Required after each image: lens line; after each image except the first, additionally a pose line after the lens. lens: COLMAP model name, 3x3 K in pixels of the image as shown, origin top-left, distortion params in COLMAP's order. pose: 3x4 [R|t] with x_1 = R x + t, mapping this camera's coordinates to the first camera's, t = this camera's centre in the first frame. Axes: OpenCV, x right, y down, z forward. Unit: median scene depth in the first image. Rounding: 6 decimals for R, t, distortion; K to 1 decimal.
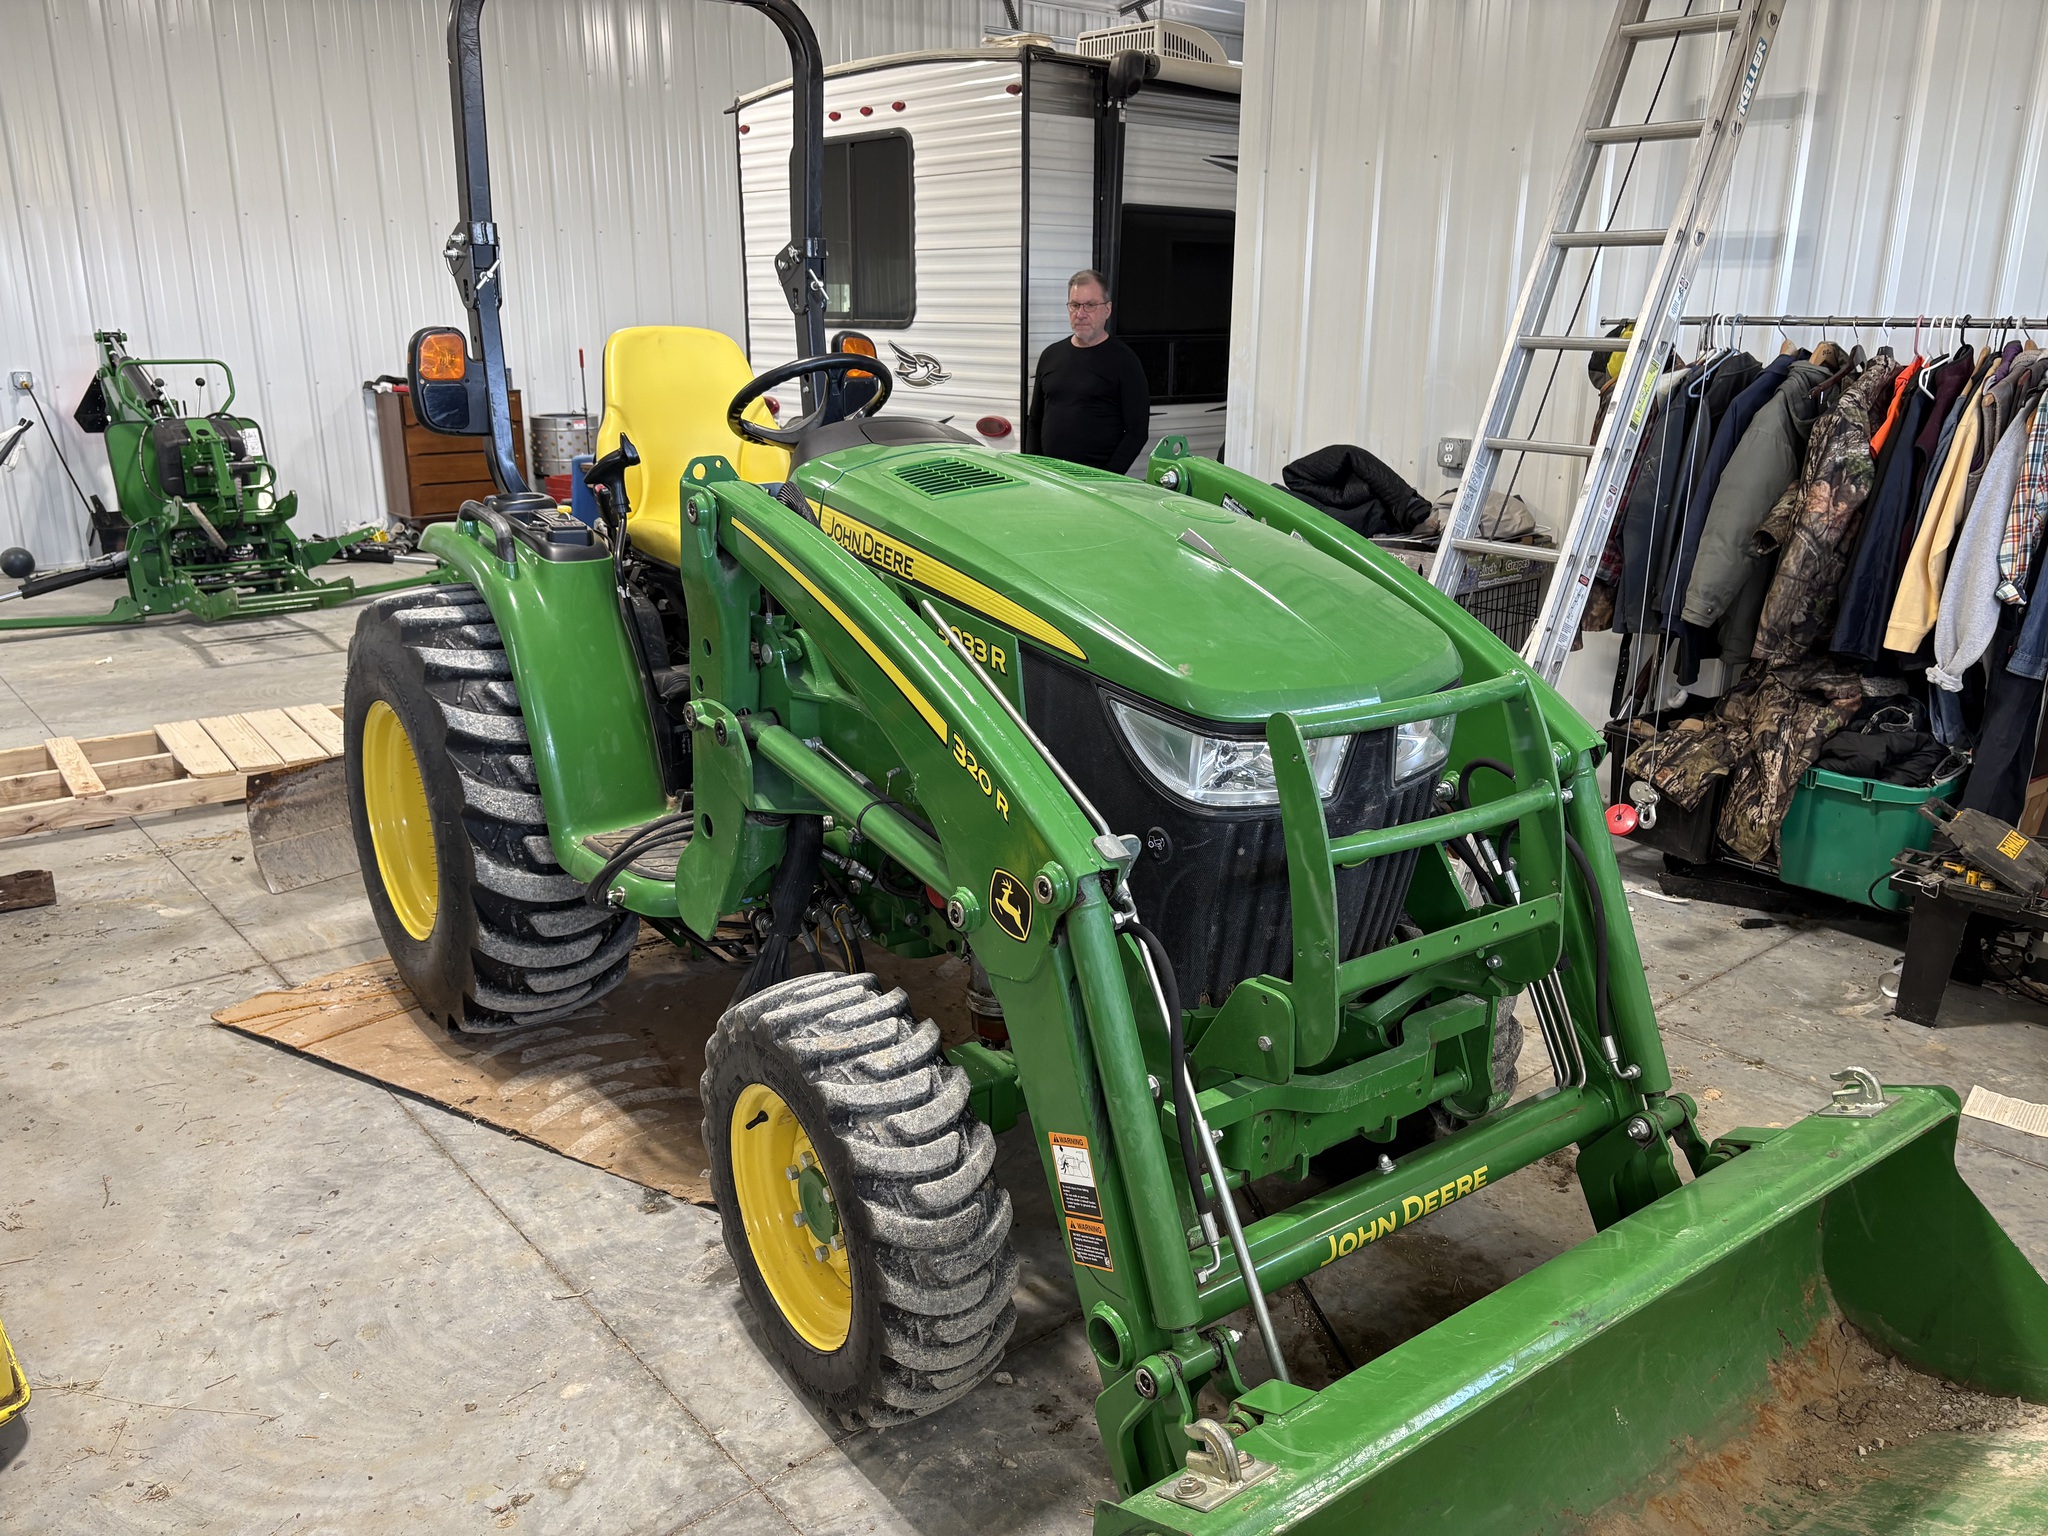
lens RADIAL K [[1546.2, 0, 1025.5], [0, 1546.2, 711.4], [0, 0, 1]] dist [0.031831, -0.006546]
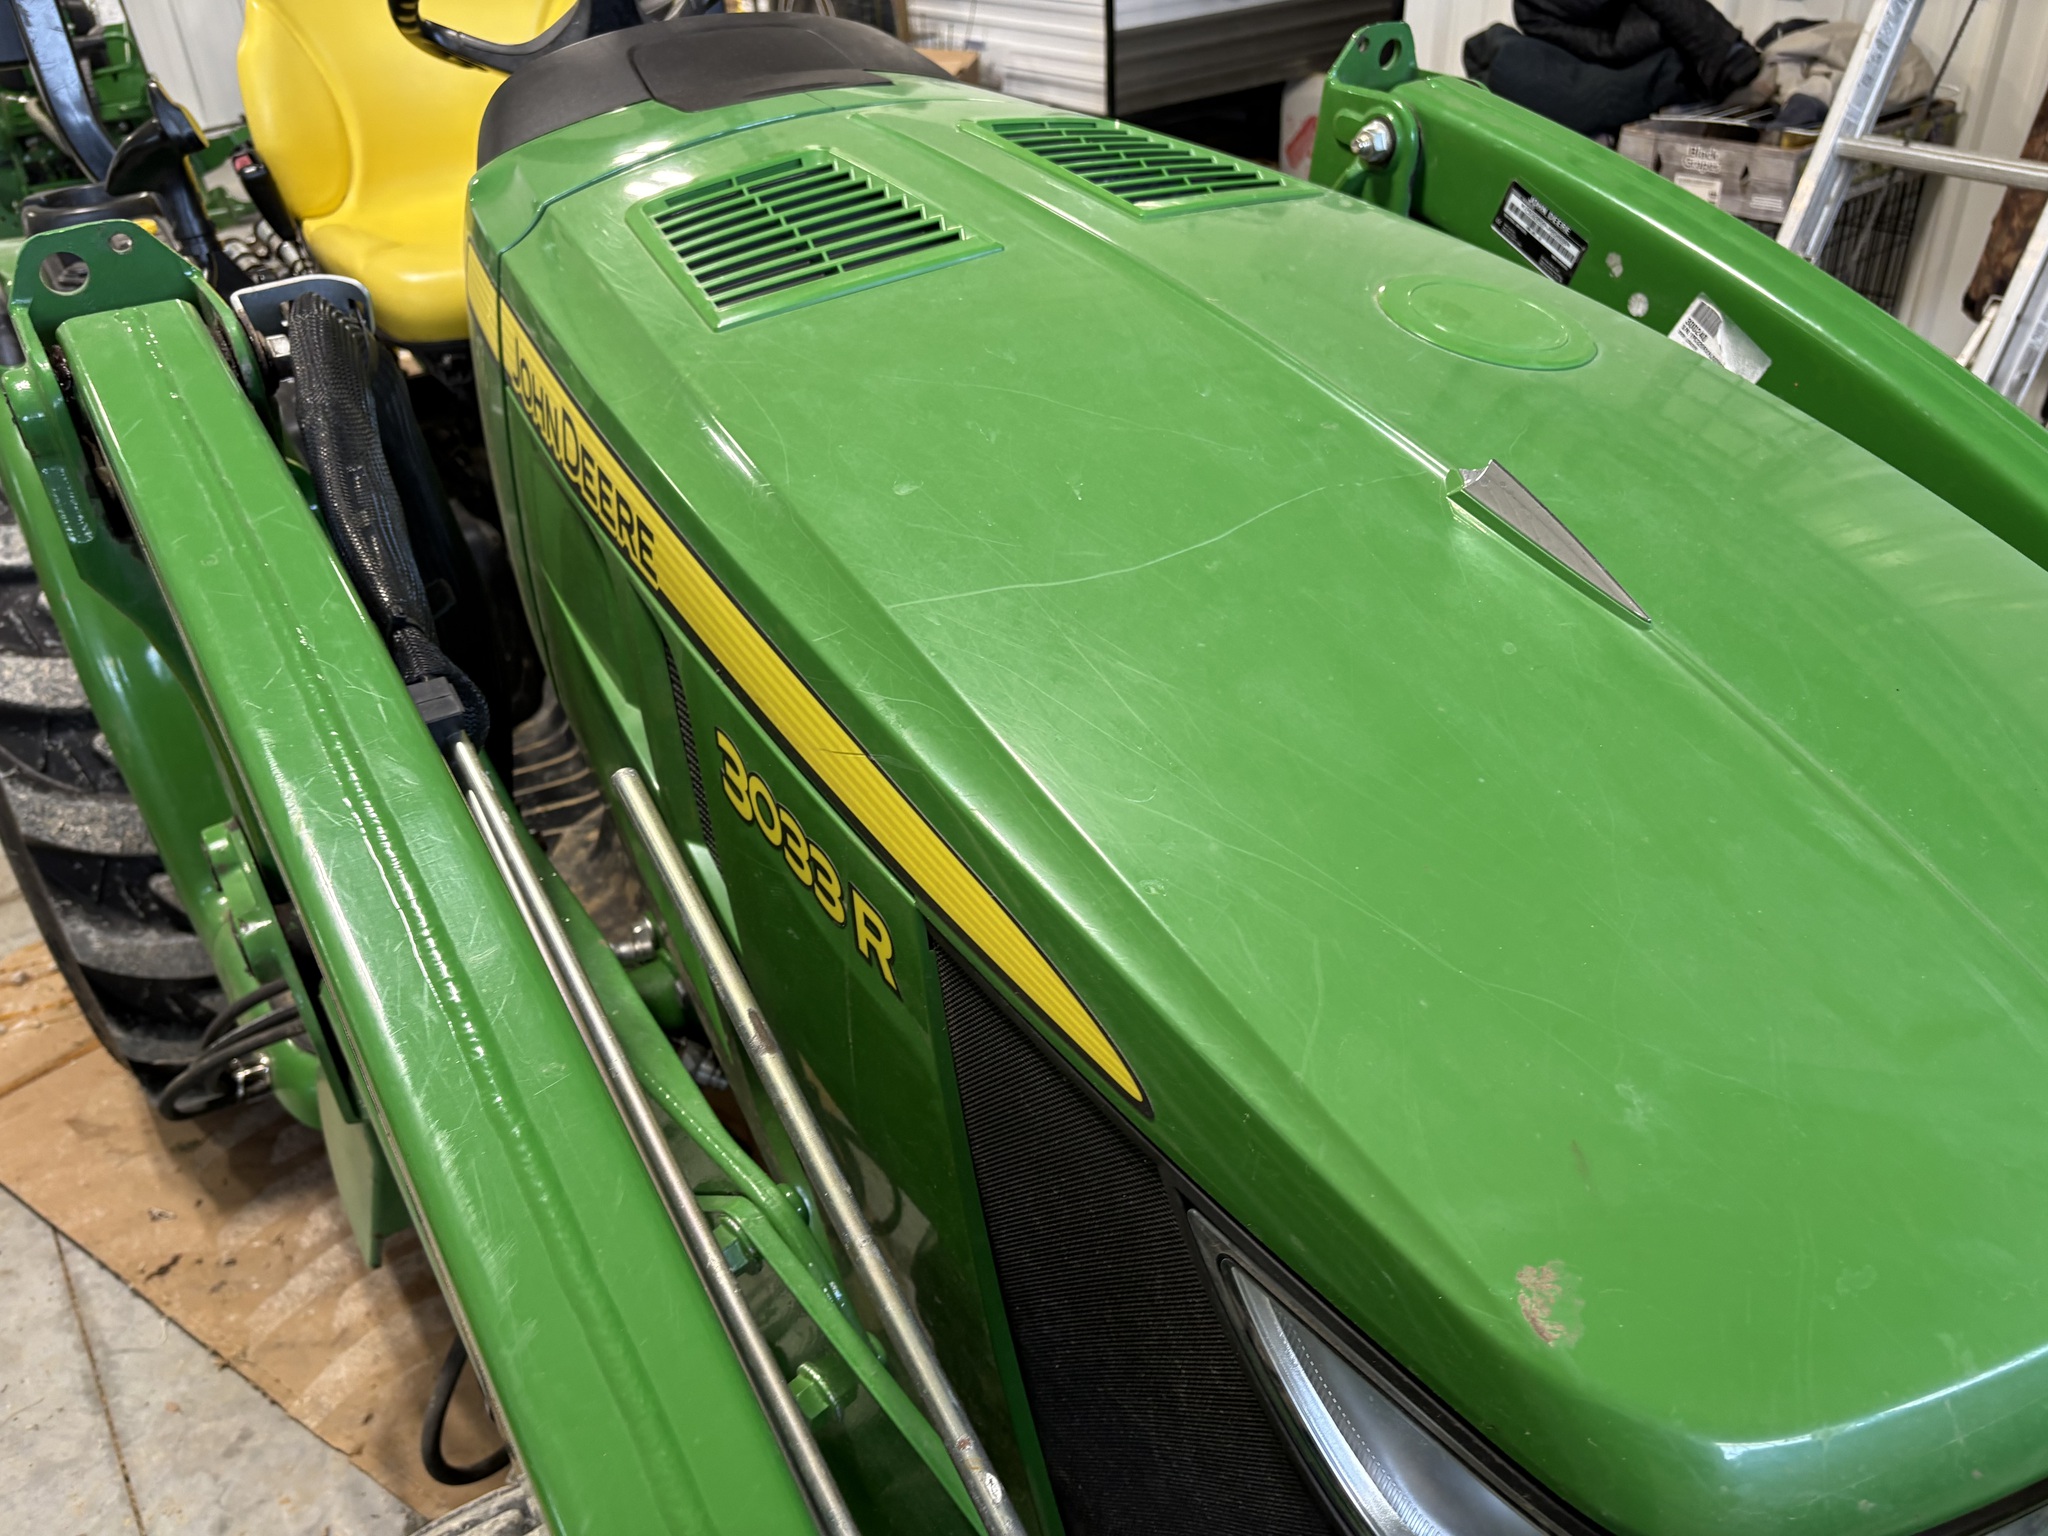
lens RADIAL K [[1593.2, 0, 1022.4], [0, 1593.2, 727.1], [0, 0, 1]] dist [-0.002395, -0.004980]
pose [[0.996708, -0.013063, -0.080012, 0.025747], [0.035892, 0.956043, 0.291022, -0.110456], [0.072694, -0.292936, 0.953365, 0.459103]]
